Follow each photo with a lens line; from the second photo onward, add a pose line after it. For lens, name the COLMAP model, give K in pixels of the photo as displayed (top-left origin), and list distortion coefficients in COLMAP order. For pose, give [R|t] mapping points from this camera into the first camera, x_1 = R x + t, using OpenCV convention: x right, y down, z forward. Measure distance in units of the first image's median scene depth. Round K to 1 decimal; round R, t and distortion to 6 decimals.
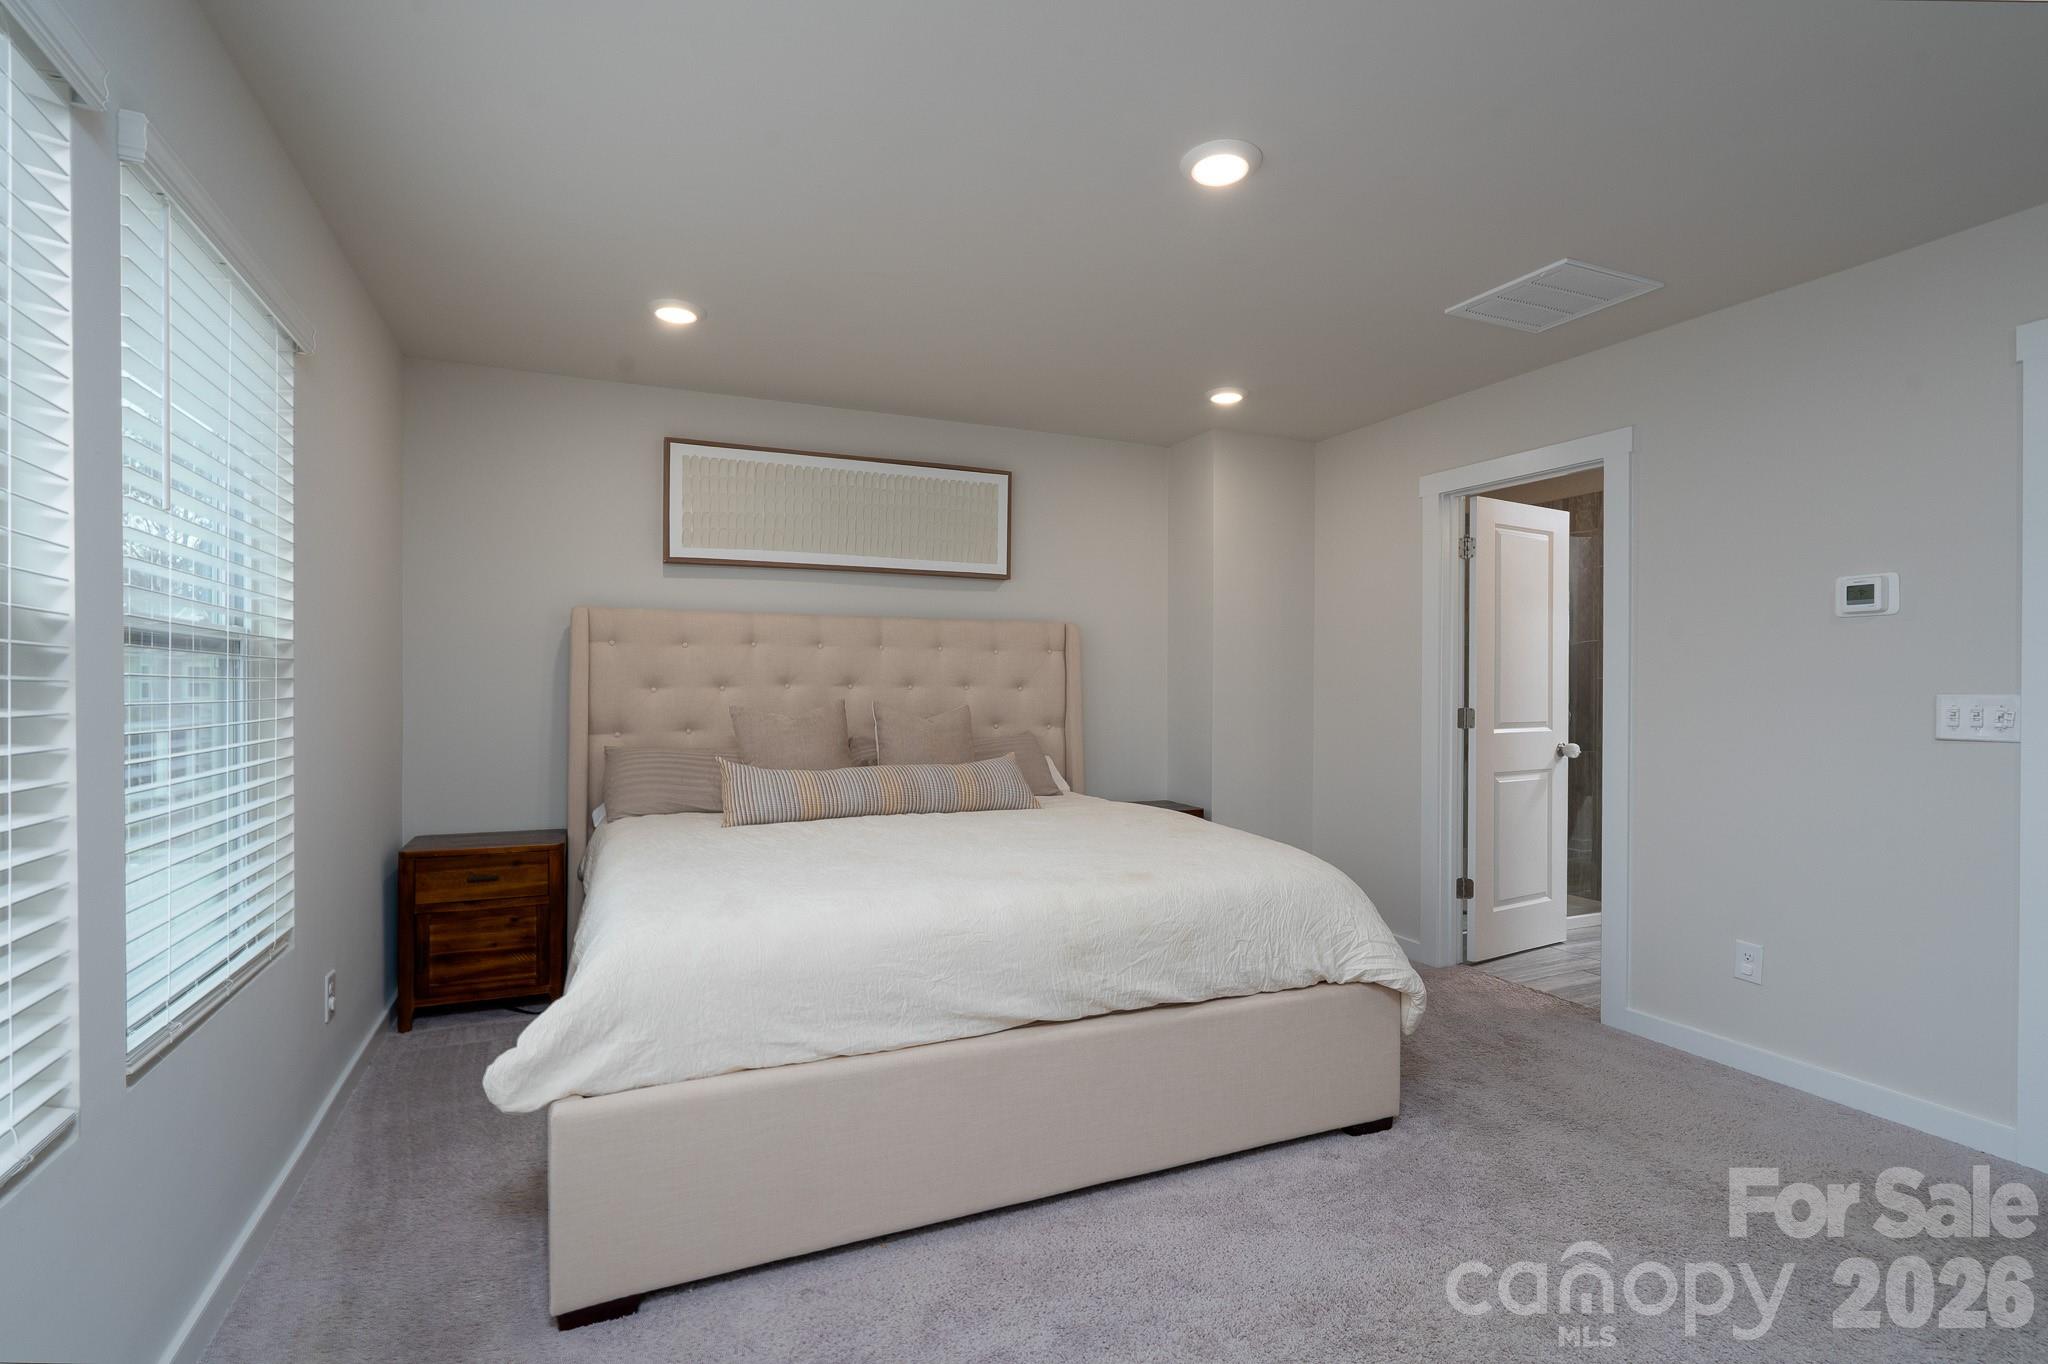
lens RADIAL K [[942.1, 0, 1024.7], [0, 942.1, 687.7], [0, 0, 1]] dist [-0.008701, 0.000876]
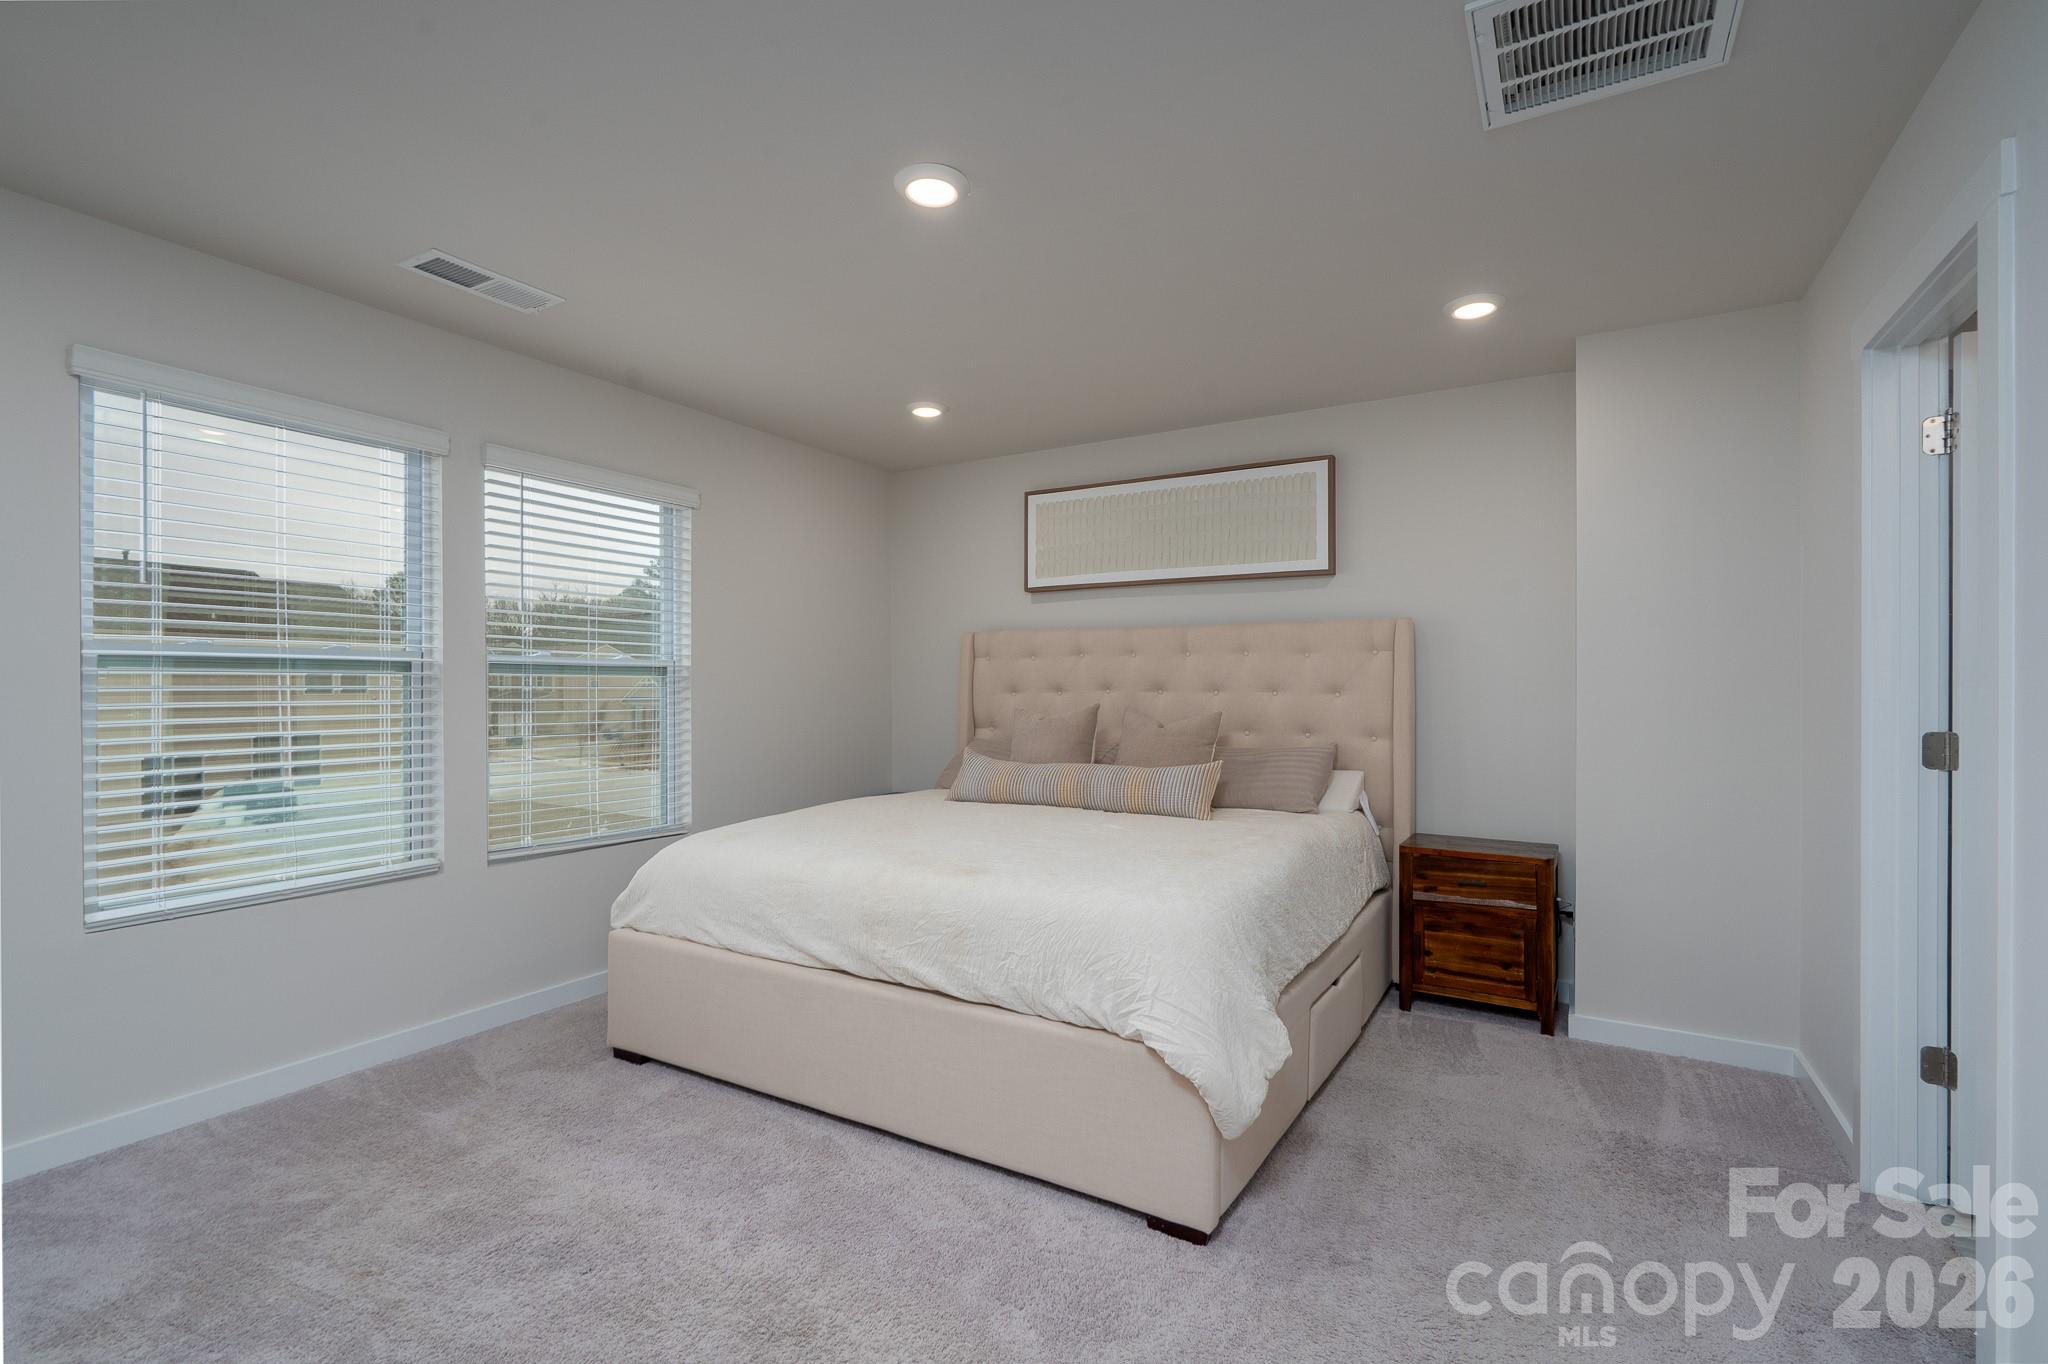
lens RADIAL K [[942.1, 0, 1027.9], [0, 942.1, 690.8], [0, 0, 1]] dist [-0.008701, 0.000876]
pose [[0.580362, 0.000246, -0.814359, 0.657413], [-0.002844, 0.999994, -0.001725, -0.000574], [0.814354, 0.003317, 0.580359, 0.285532]]
